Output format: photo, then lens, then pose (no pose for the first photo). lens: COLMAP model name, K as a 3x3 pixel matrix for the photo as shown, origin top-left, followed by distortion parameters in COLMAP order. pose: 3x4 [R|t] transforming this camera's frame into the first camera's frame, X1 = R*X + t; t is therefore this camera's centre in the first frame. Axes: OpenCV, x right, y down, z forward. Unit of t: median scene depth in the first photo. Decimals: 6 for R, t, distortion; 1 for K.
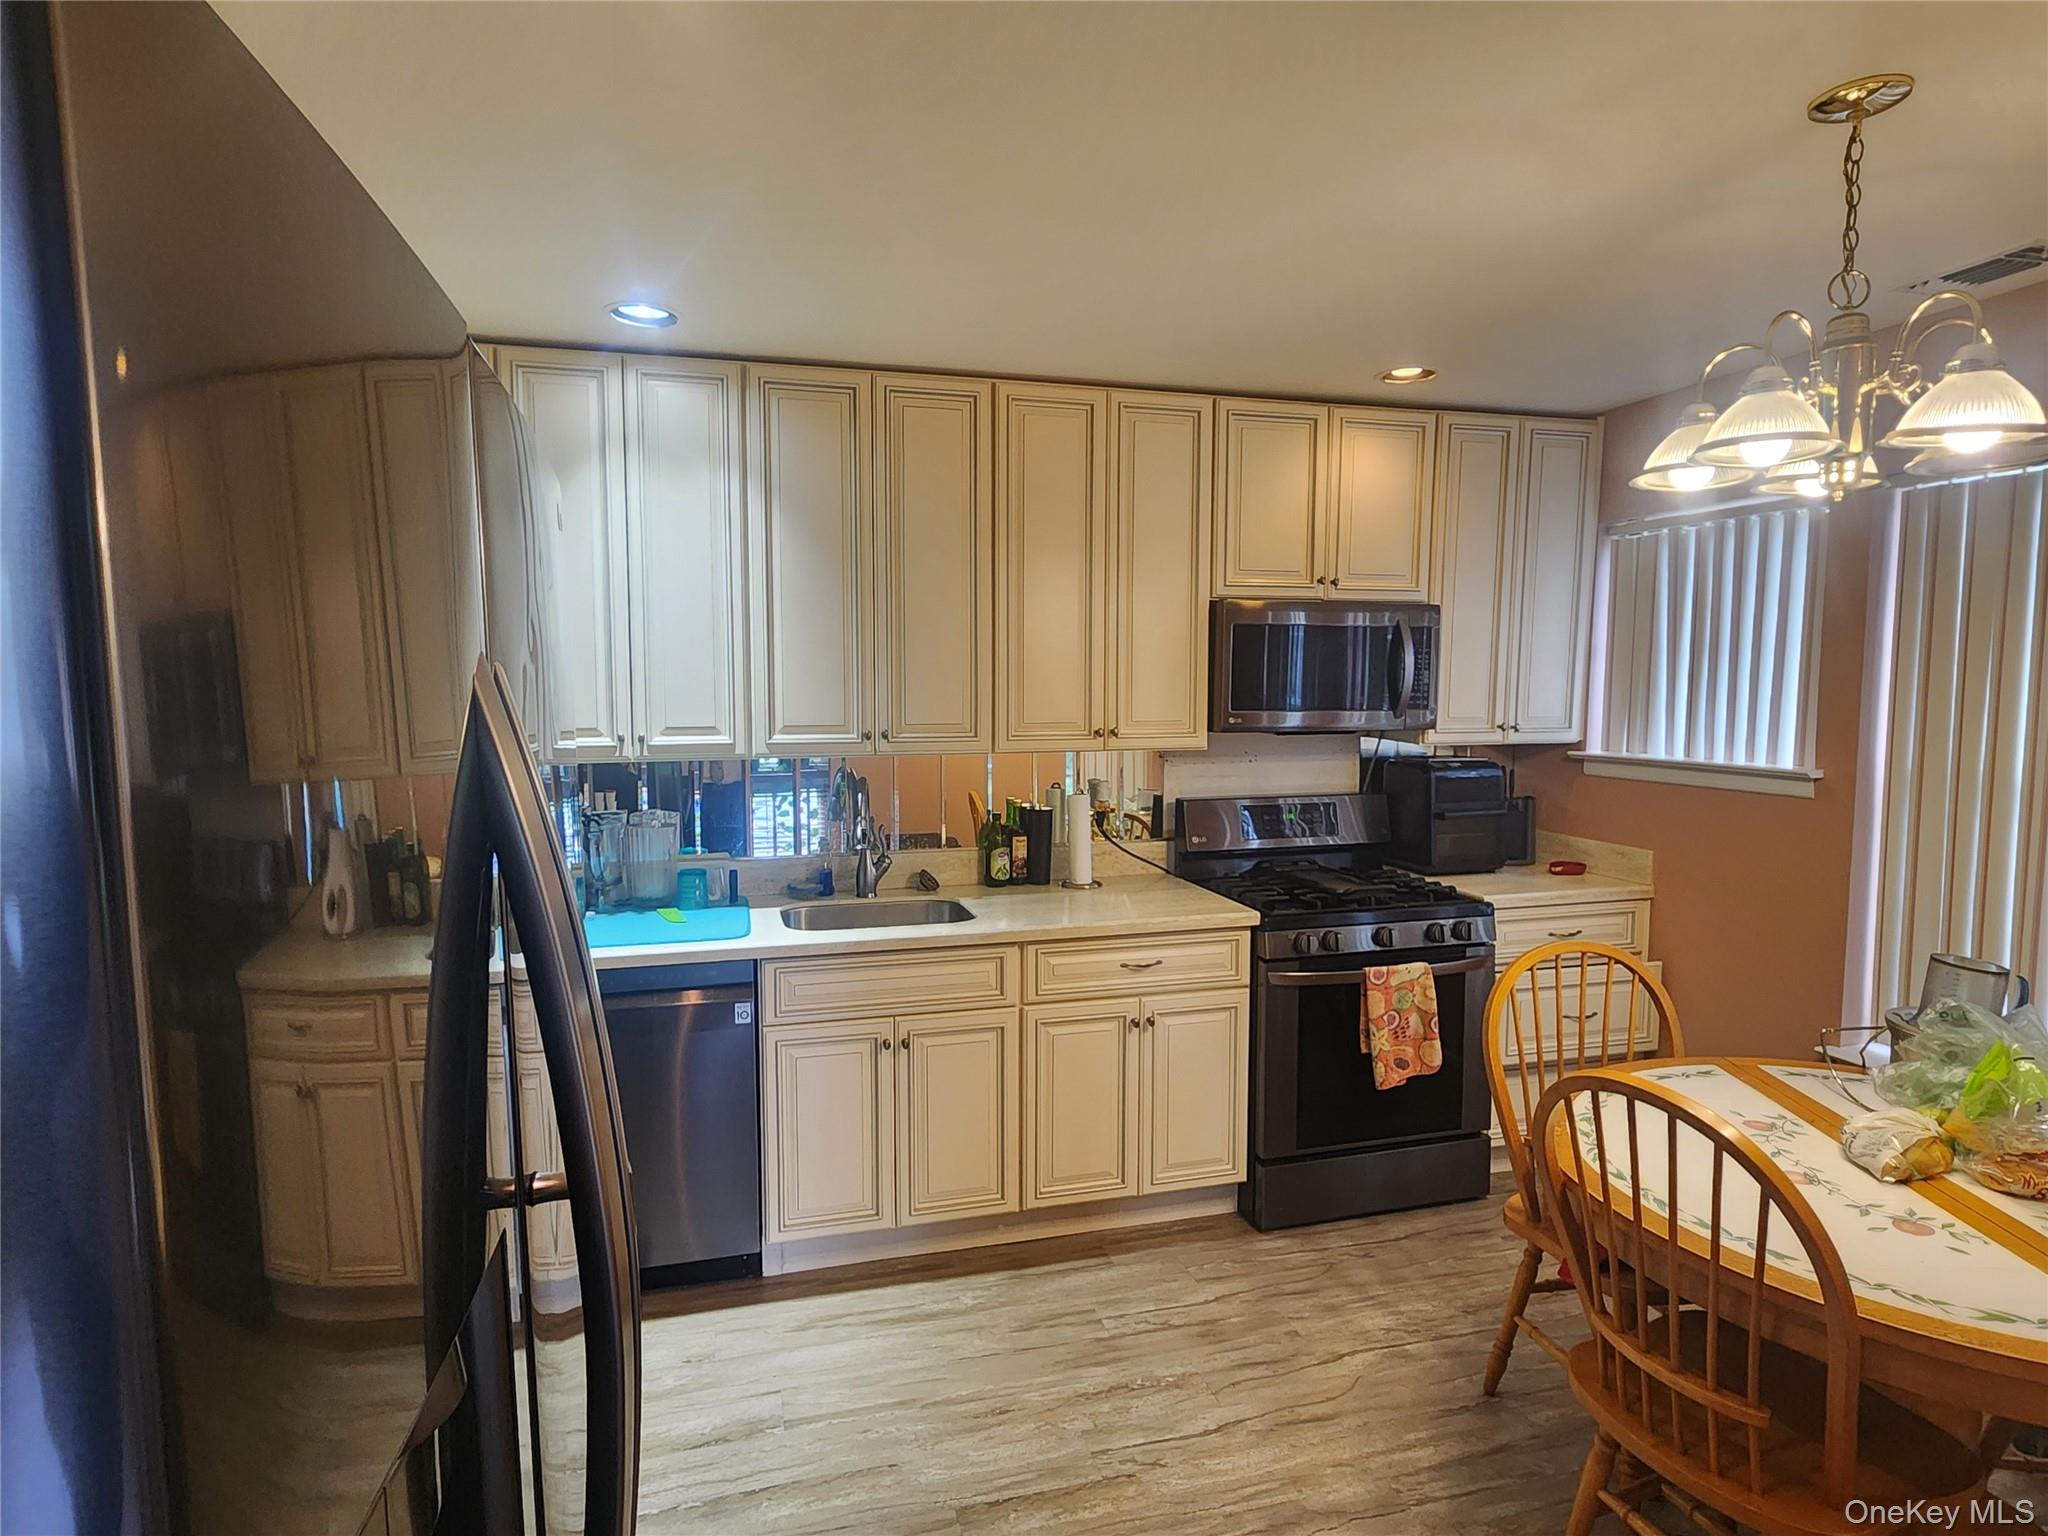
lens RADIAL K [[1104.6, 0, 1011.2], [0, 1104.6, 762.1], [0, 0, 1]] dist [0.001191, 0.000193]
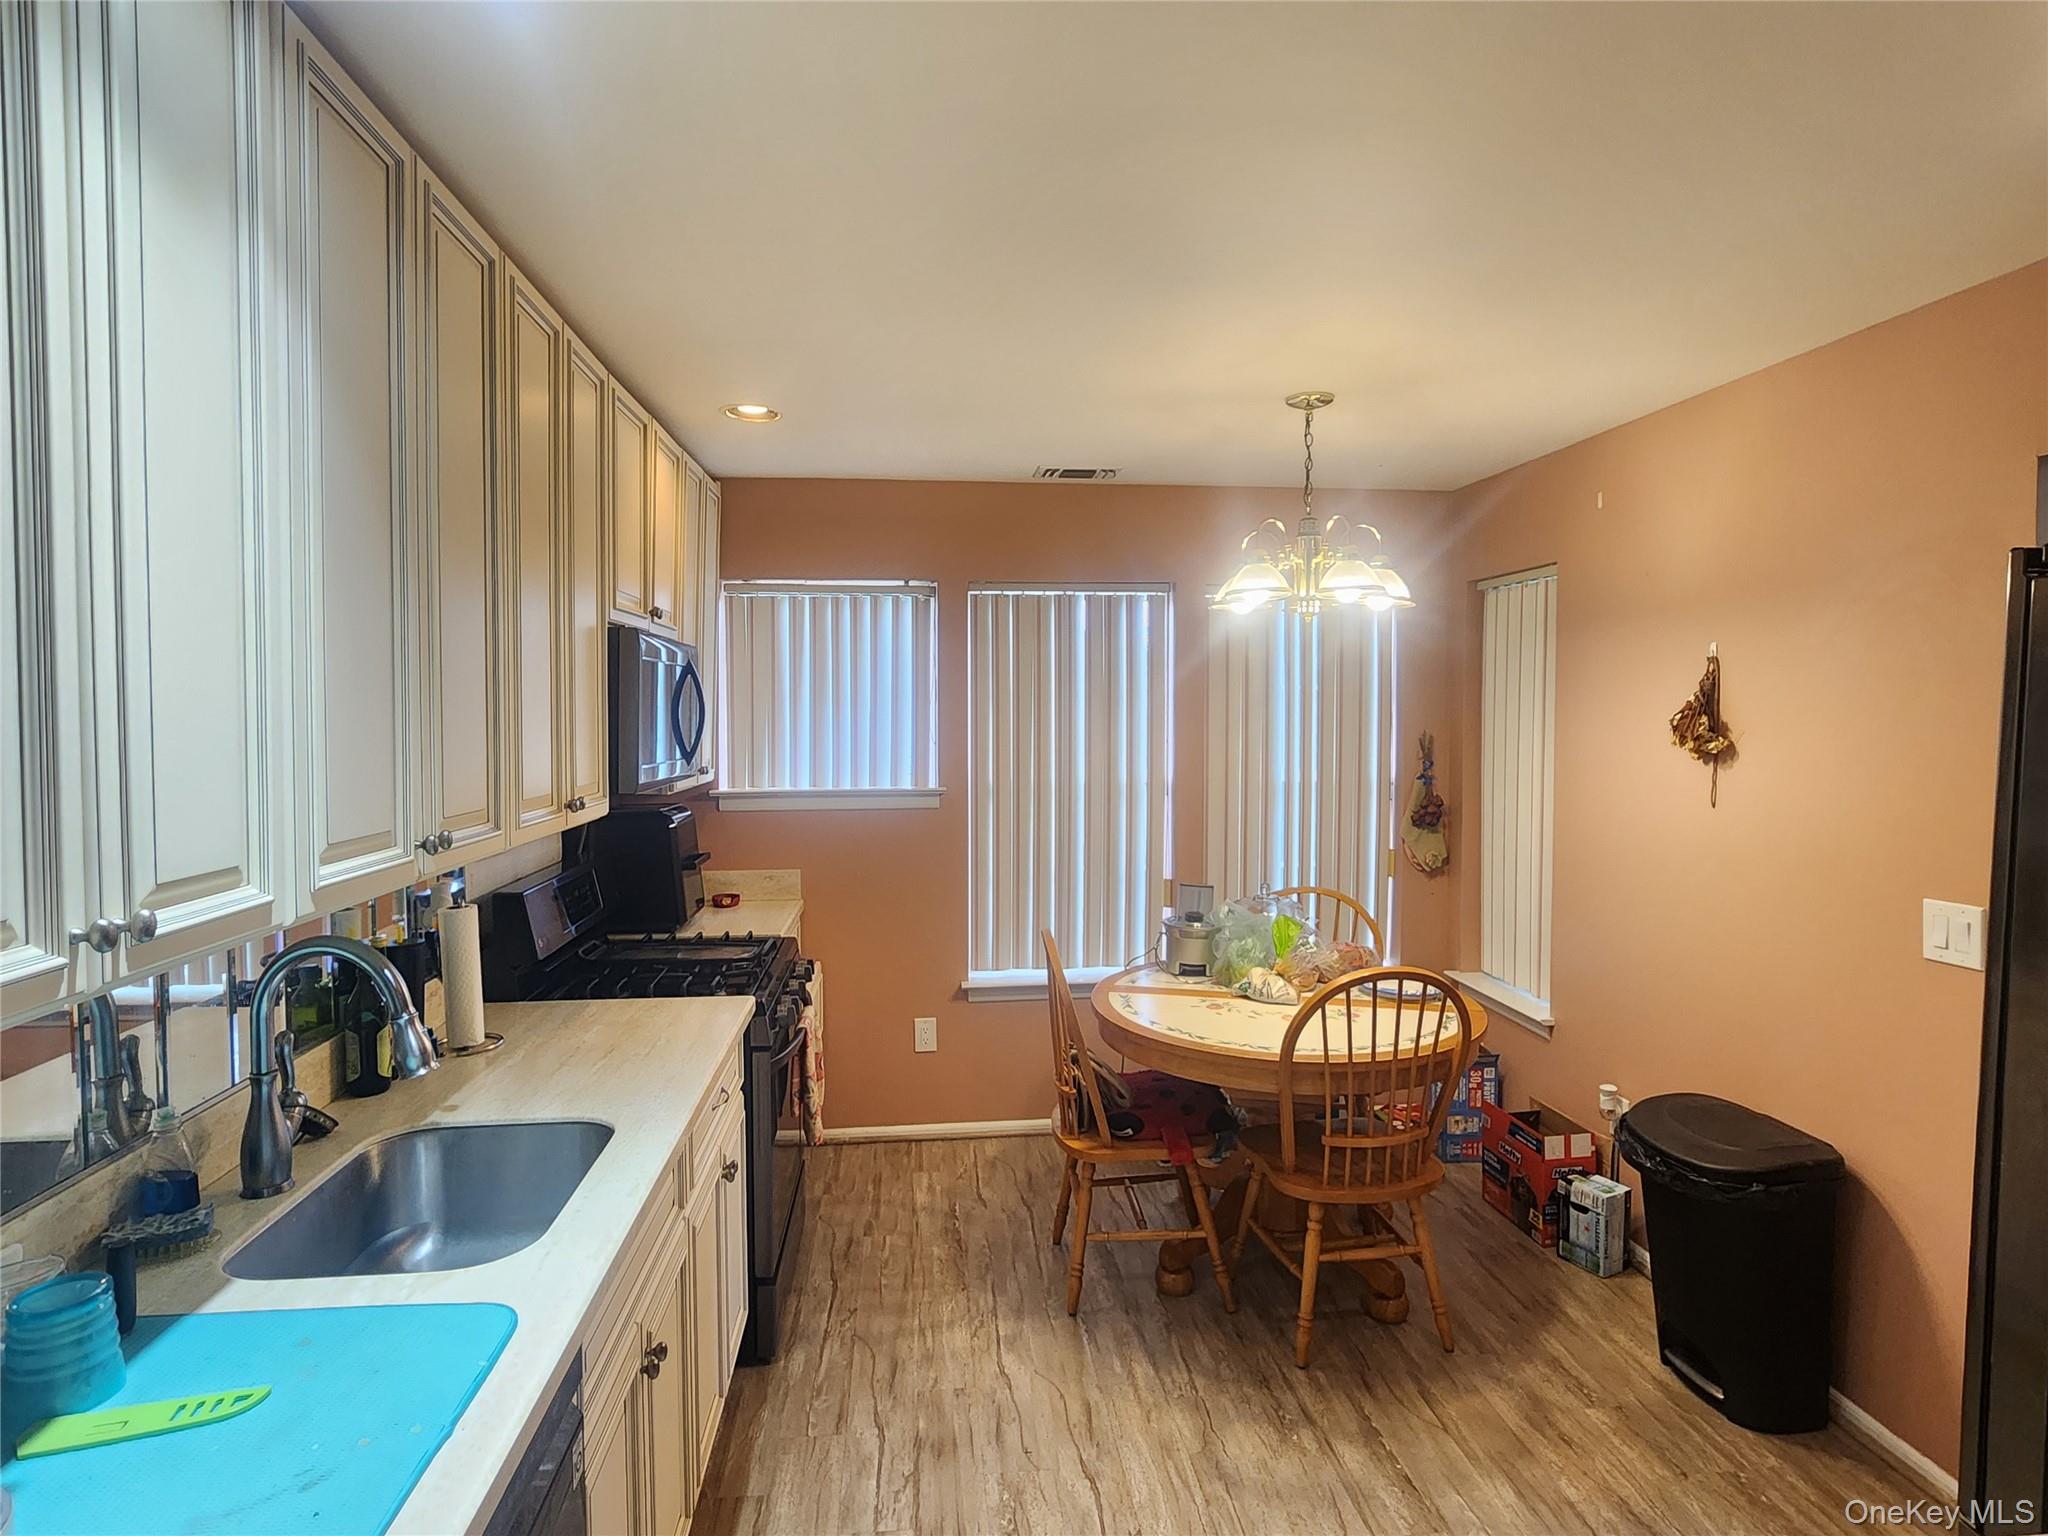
lens RADIAL K [[1104.6, 0, 1011.2], [0, 1104.6, 762.1], [0, 0, 1]] dist [0.001191, 0.000193]
pose [[0.171362, -0.043190, 0.984261, -0.745010], [0.077344, 0.996545, 0.030264, -0.071922], [-0.982167, 0.070941, 0.174111, 0.819472]]
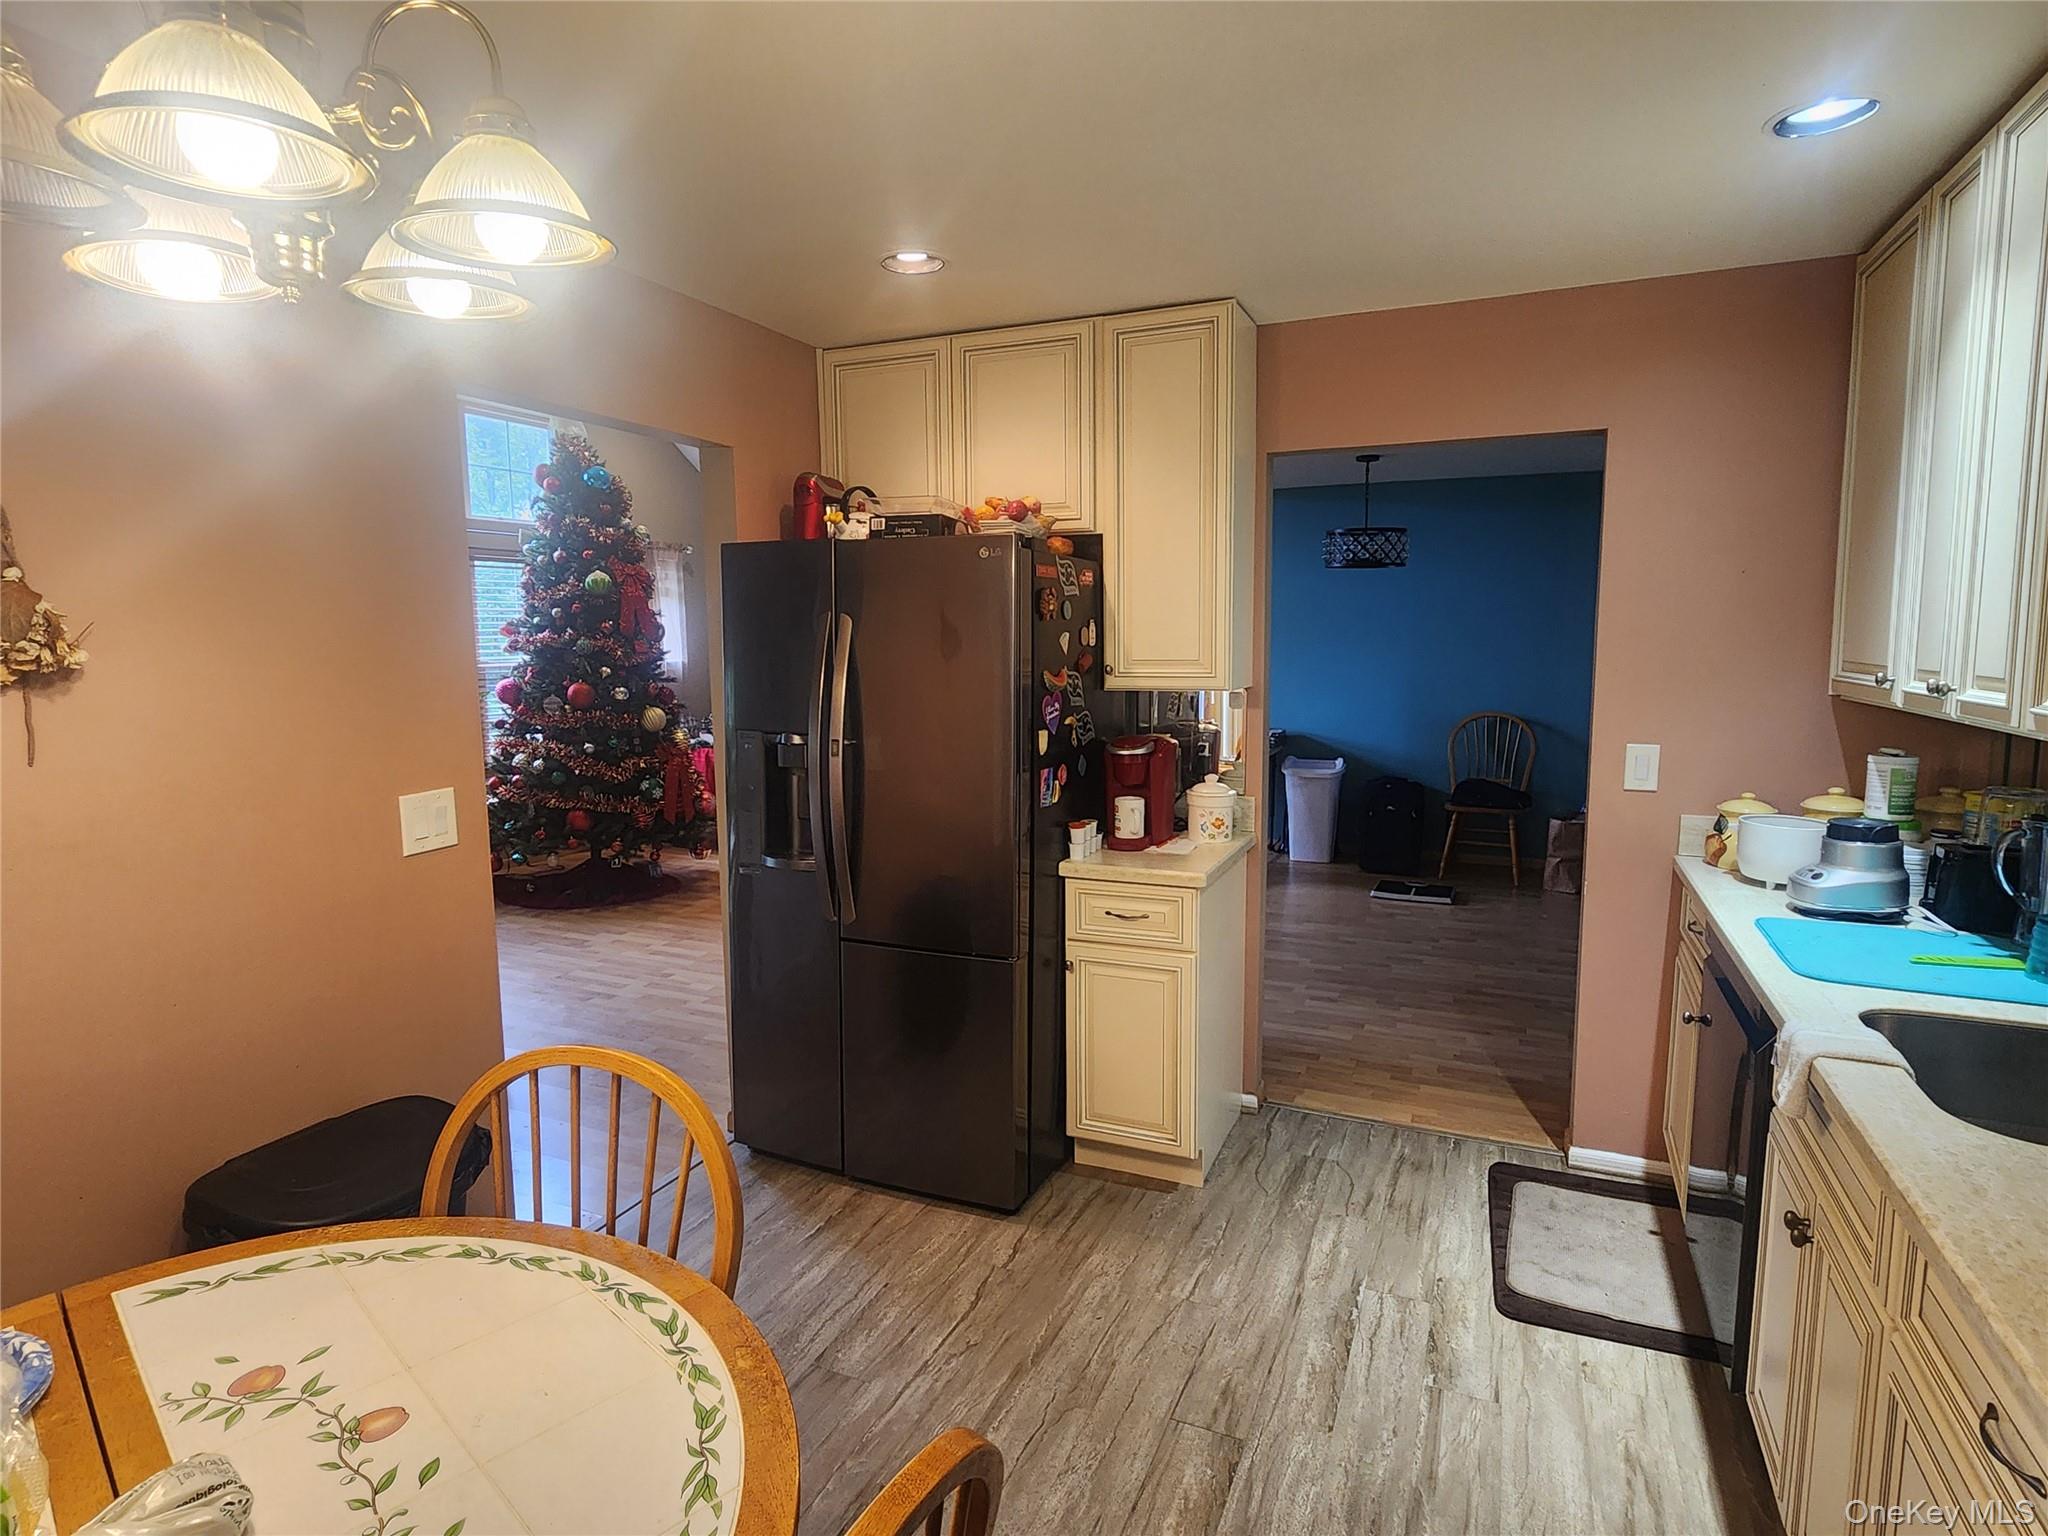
lens RADIAL K [[1104.6, 0, 1011.2], [0, 1104.6, 762.1], [0, 0, 1]] dist [0.001191, 0.000193]
pose [[-0.636401, 0.102648, -0.764498, 0.683450], [-0.048771, 0.983768, 0.172688, -0.080574], [0.769815, 0.147184, -0.621065, 1.189661]]
